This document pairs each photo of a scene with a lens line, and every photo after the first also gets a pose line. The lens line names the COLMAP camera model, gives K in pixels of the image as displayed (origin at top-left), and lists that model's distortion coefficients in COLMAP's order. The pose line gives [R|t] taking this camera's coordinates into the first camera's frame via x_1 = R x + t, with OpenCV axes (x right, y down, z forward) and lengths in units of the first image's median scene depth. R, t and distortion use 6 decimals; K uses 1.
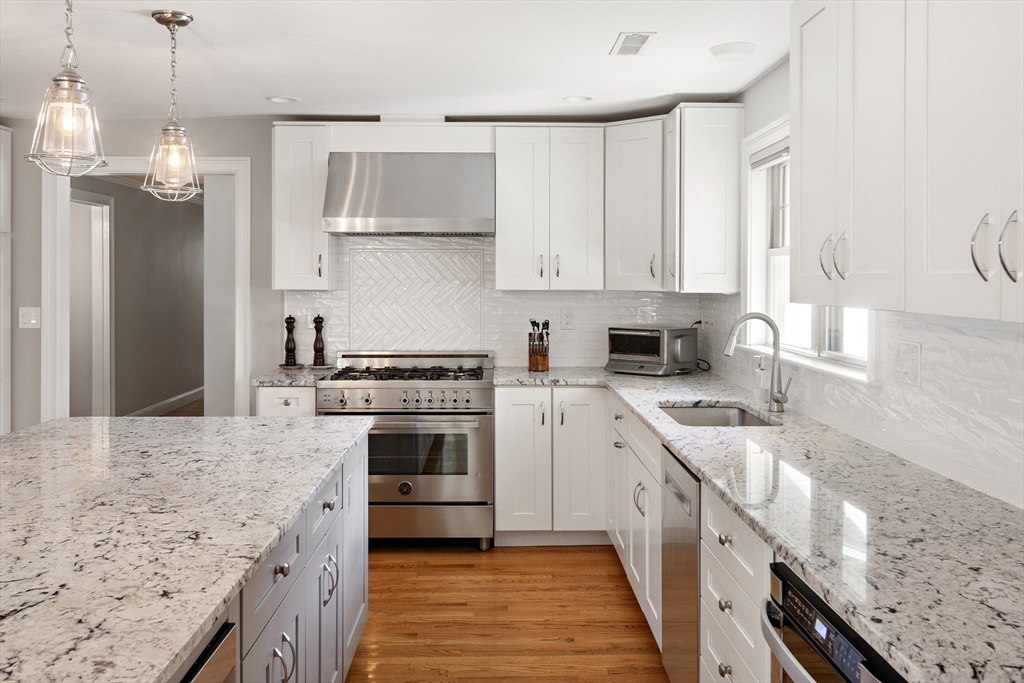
lens RADIAL K [[908.4, 0, 512.0], [0, 908.4, 341.4], [0, 0, 1]] dist [0.020511, 0.011304]
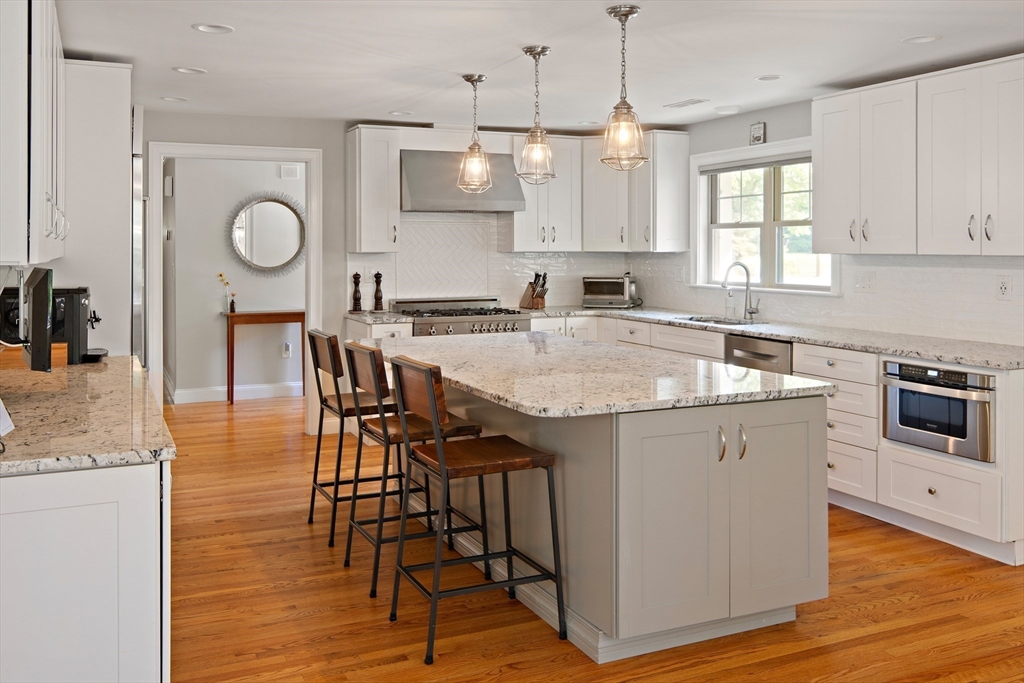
lens RADIAL K [[908.4, 0, 512.0], [0, 908.4, 342.5], [0, 0, 1]] dist [0.020511, 0.011304]
pose [[0.919621, -0.044551, 0.390272, -0.582592], [0.031290, 0.998699, 0.040275, 0.027475], [-0.391559, -0.024826, 0.919818, -0.304232]]
